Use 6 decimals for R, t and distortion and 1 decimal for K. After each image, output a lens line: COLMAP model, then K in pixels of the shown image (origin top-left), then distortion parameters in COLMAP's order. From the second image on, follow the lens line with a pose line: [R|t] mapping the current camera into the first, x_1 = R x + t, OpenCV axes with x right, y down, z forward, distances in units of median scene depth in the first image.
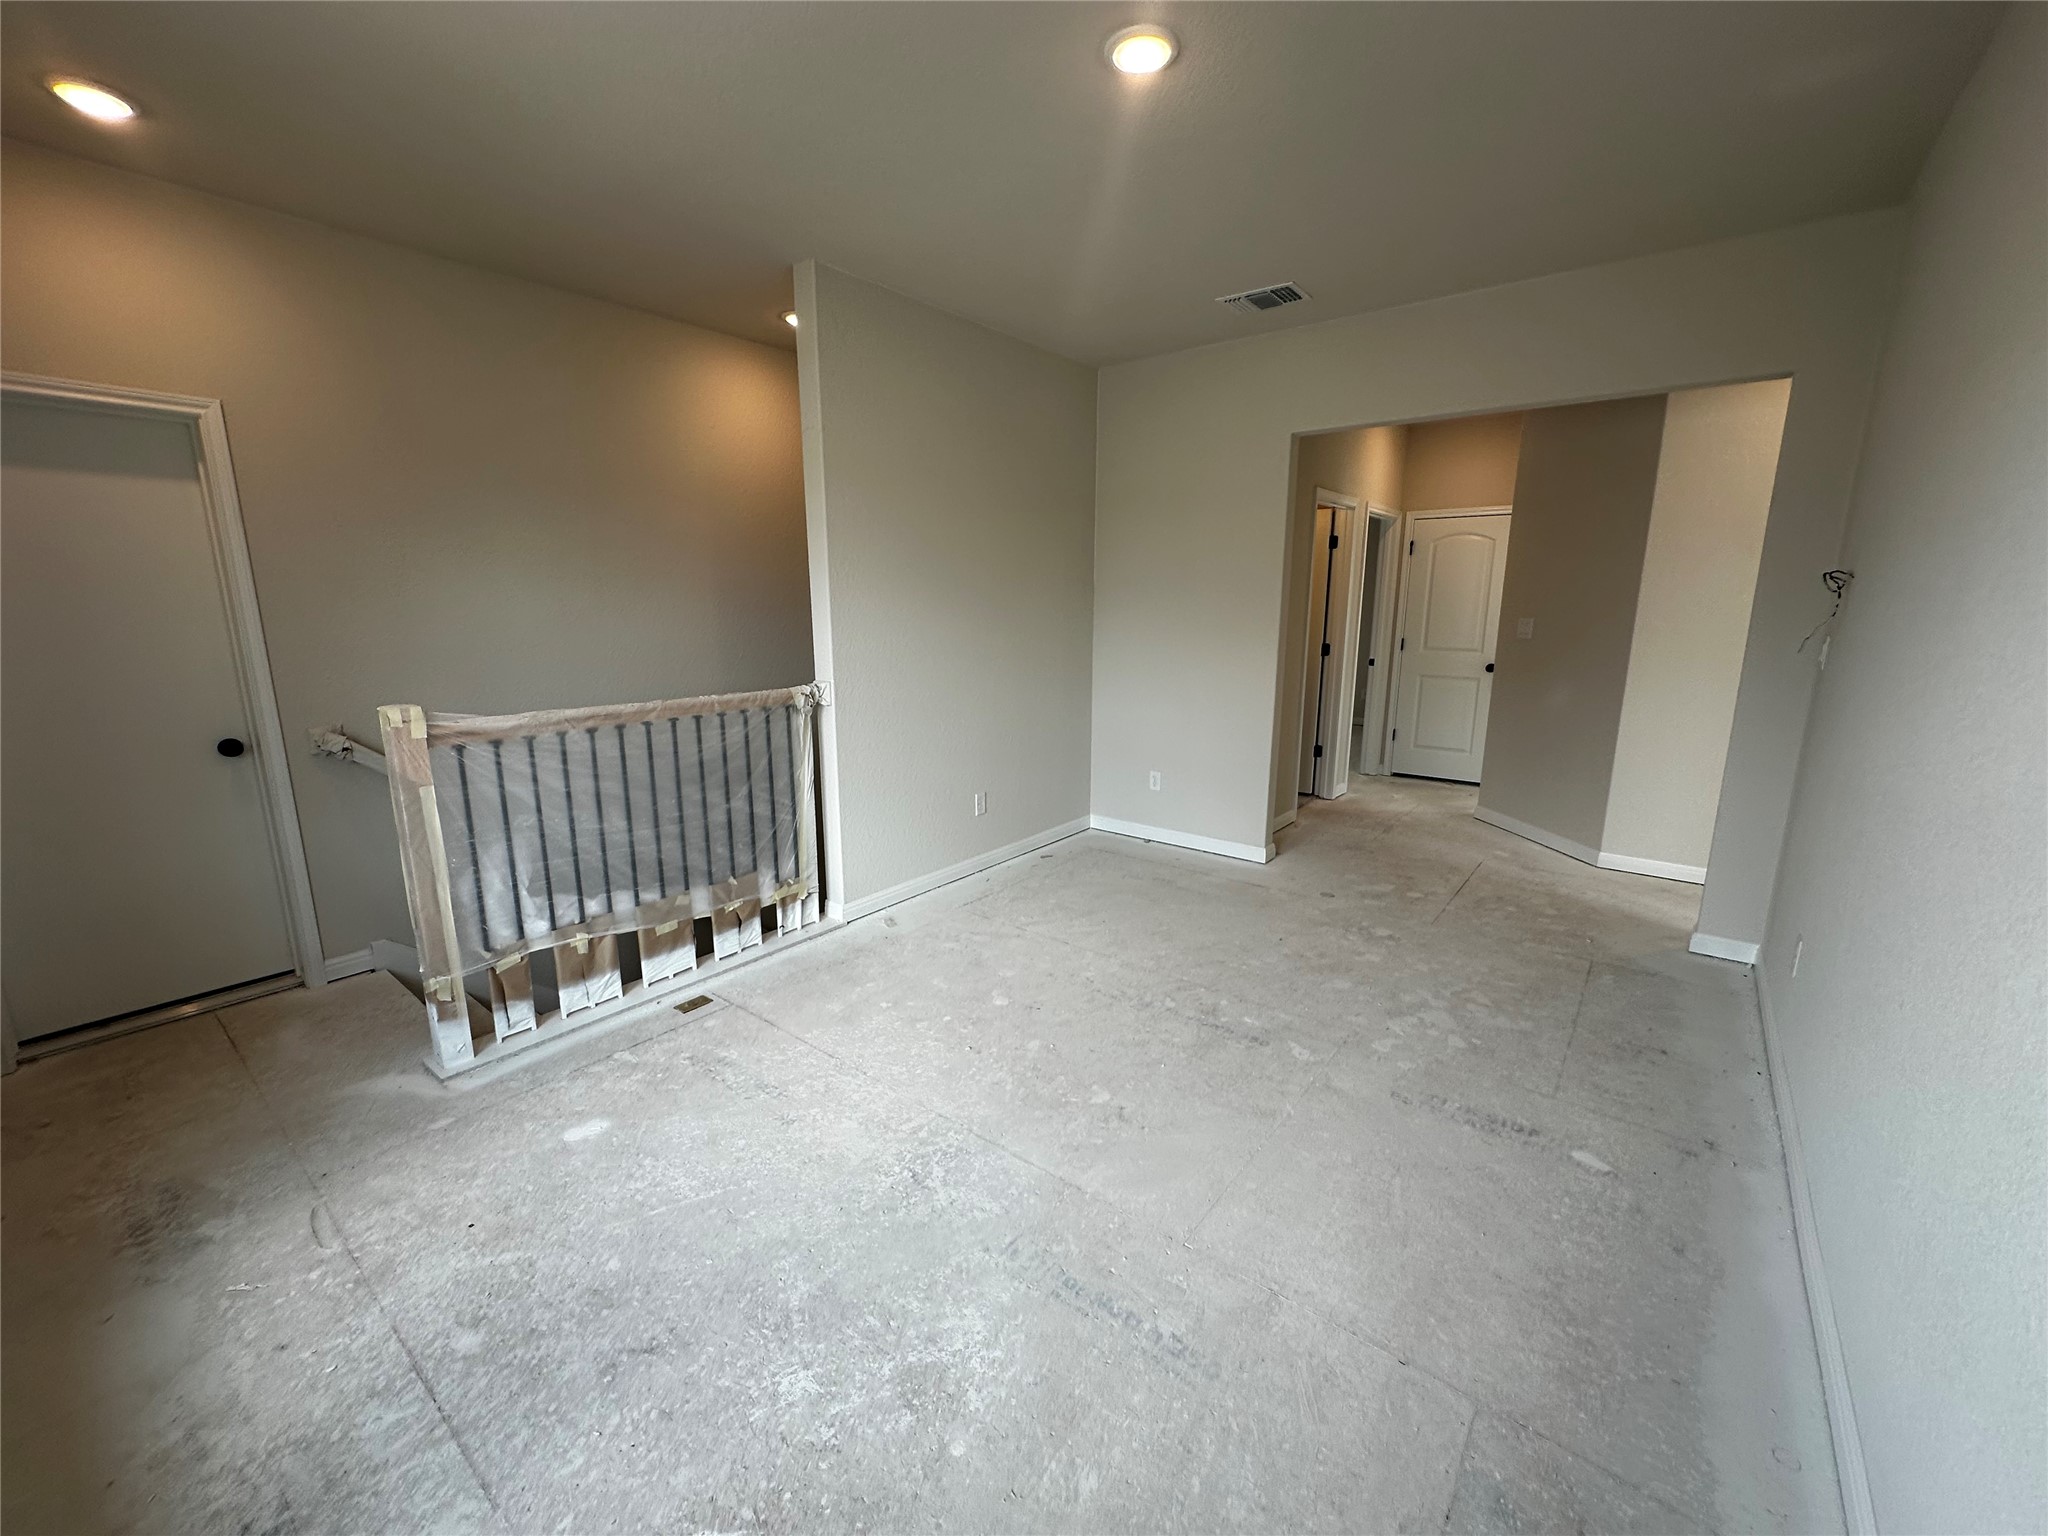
lens RADIAL K [[817.9, 0, 1024.0], [0, 817.9, 768.0], [0, 0, 1]] dist [-0.001863, 0.000502]
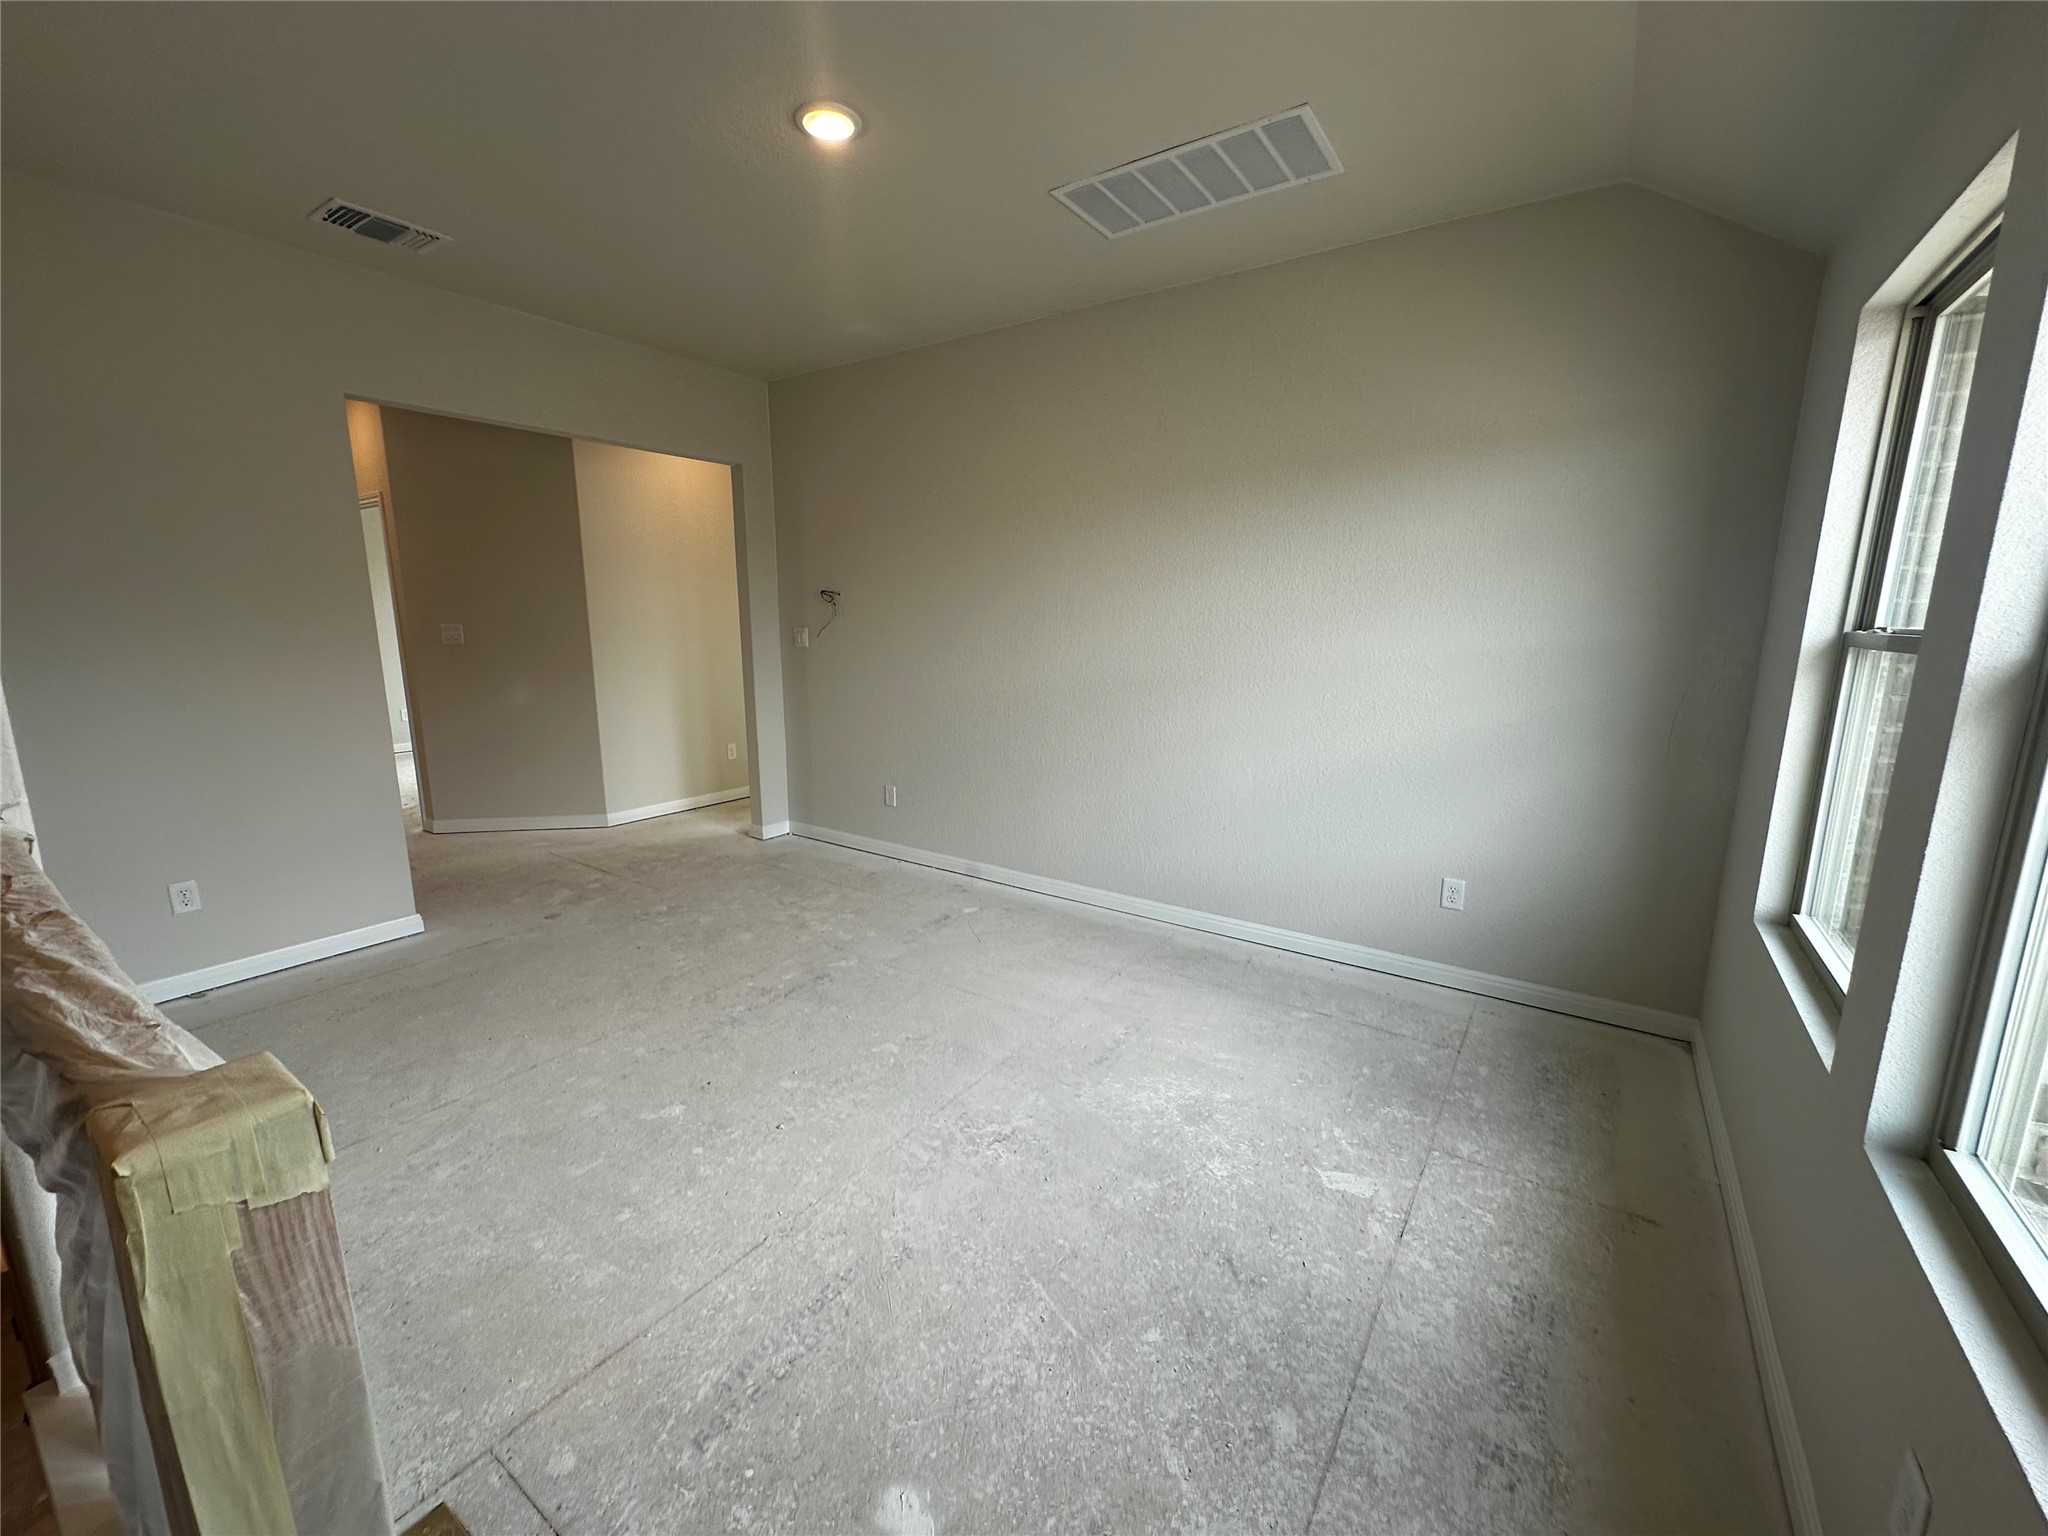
lens RADIAL K [[817.9, 0, 1024.0], [0, 817.9, 768.0], [0, 0, 1]] dist [-0.001863, 0.000502]
pose [[-0.070317, -0.187597, 0.979726, -0.966417], [0.197818, 0.960029, 0.198023, -0.152448], [-0.977713, 0.207732, -0.030396, 0.797294]]
